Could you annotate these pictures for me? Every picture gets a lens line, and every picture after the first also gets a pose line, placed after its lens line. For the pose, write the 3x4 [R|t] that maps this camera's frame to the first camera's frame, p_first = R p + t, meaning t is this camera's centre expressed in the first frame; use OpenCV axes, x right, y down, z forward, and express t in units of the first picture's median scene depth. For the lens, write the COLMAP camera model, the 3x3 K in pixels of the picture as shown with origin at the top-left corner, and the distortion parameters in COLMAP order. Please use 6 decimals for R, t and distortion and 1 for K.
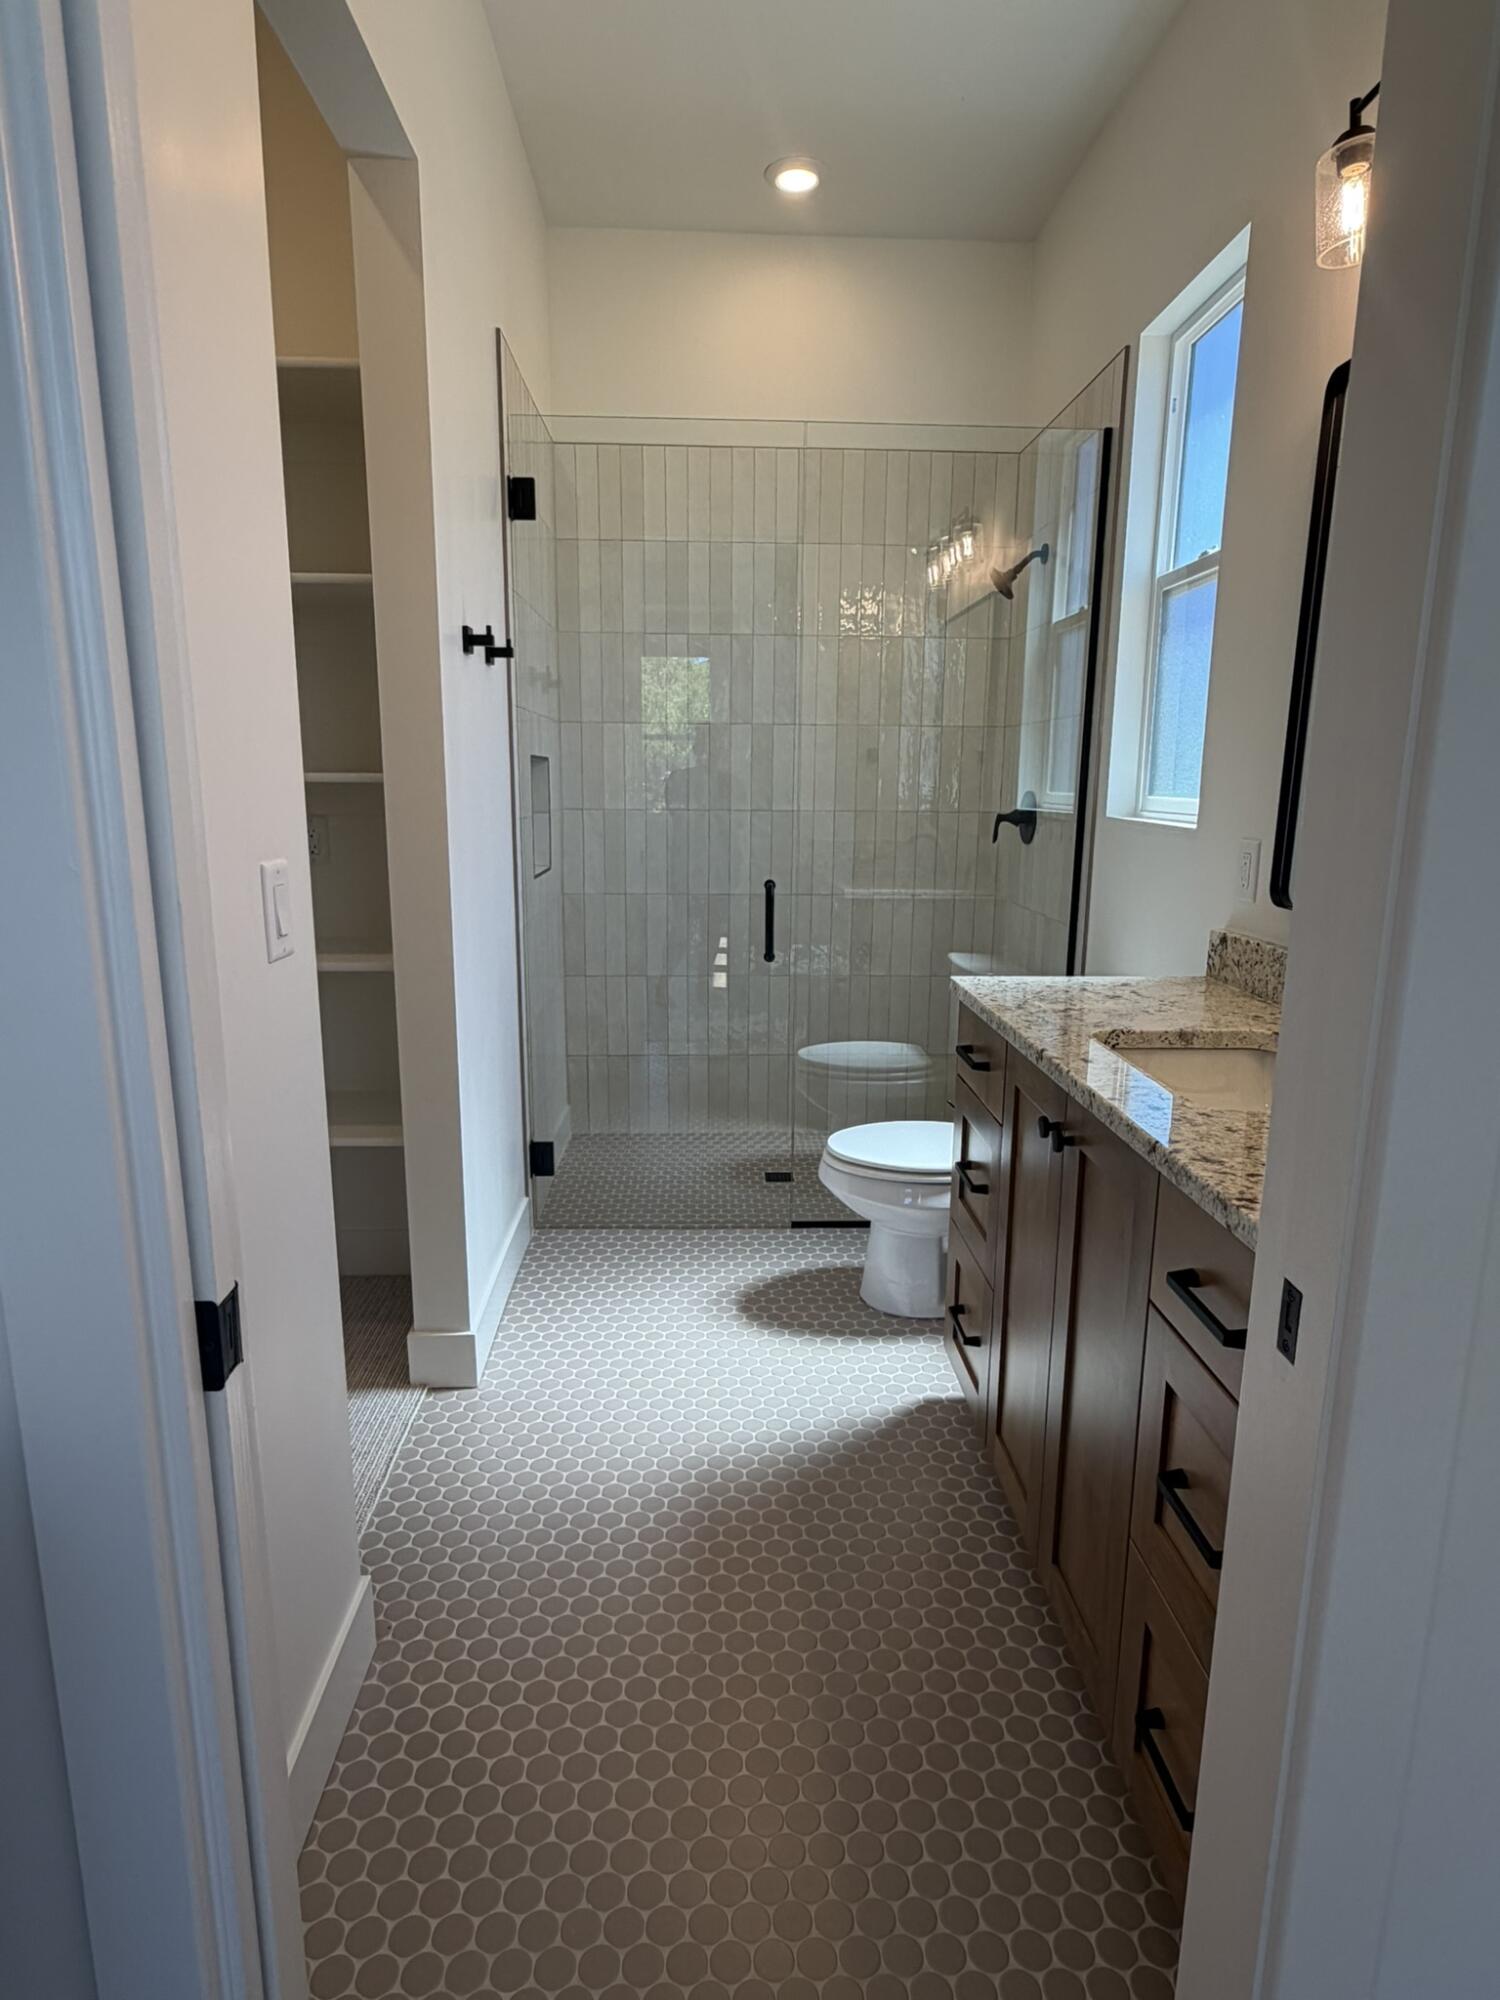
lens RADIAL K [[1111.1, 0, 751.4], [0, 1111.1, 1004.6], [0, 0, 1]] dist [-0.002237, 0.001316]
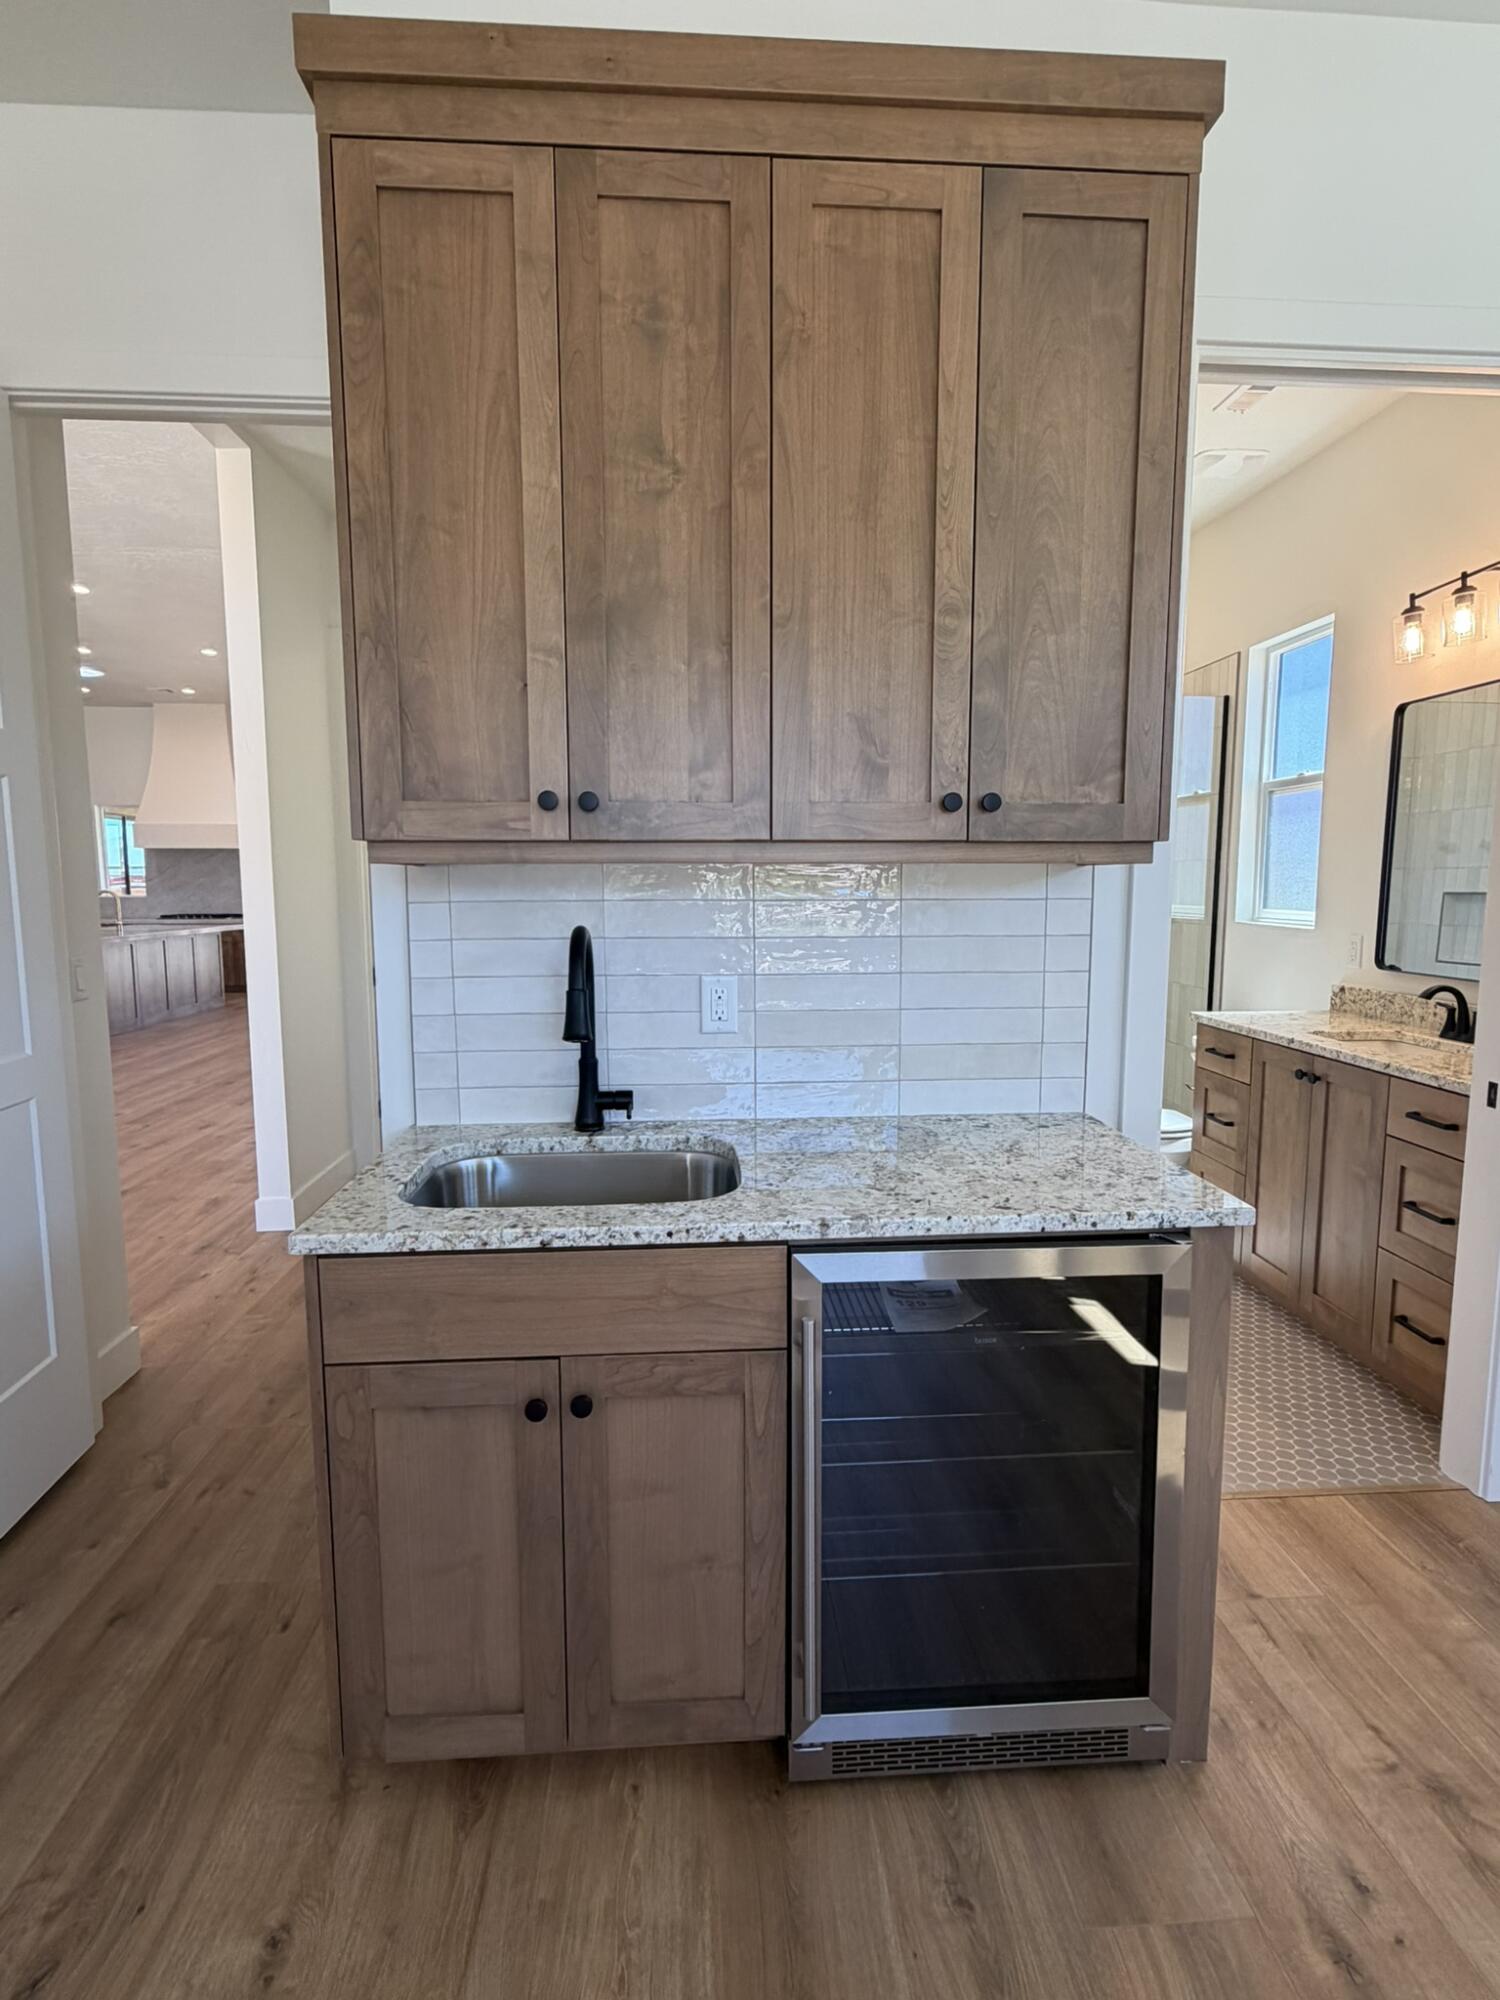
lens RADIAL K [[1012.6, 0, 749.6], [0, 1012.6, 997.3], [0, 0, 1]] dist [0.002434, 0.000082]
pose [[0.999590, -0.011806, 0.026079, -0.579935], [0.014069, 0.995989, -0.088361, 0.086621], [-0.024931, 0.088691, 0.995747, -0.620661]]
